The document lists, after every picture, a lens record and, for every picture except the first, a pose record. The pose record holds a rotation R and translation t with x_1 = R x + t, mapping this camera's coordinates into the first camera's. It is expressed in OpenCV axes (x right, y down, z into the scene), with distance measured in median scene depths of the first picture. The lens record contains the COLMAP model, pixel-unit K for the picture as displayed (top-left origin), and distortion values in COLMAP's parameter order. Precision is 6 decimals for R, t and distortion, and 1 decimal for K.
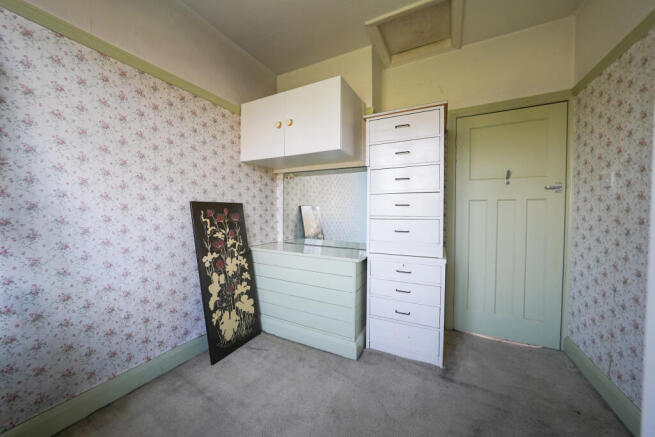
lens RADIAL K [[234.1, 0, 327.5], [0, 234.1, 215.6], [0, 0, 1]] dist [-0.019459, 0.001119]
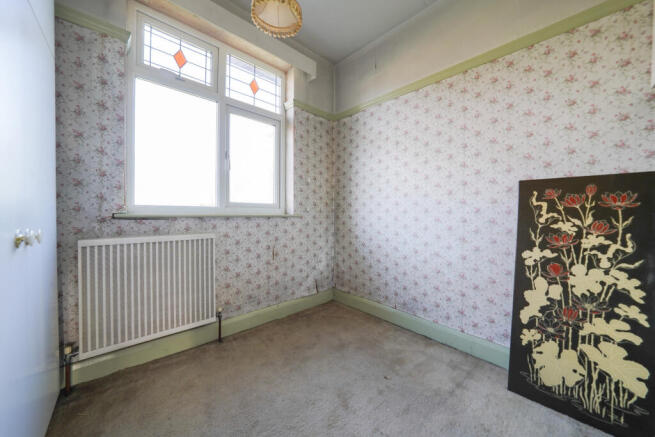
lens RADIAL K [[234.1, 0, 329.3], [0, 234.1, 217.0], [0, 0, 1]] dist [-0.019459, 0.001119]
pose [[-0.343376, 0.005021, -0.939185, 0.385712], [-0.030913, 0.999383, 0.016645, 0.069573], [0.938689, 0.034748, -0.343009, 0.621671]]
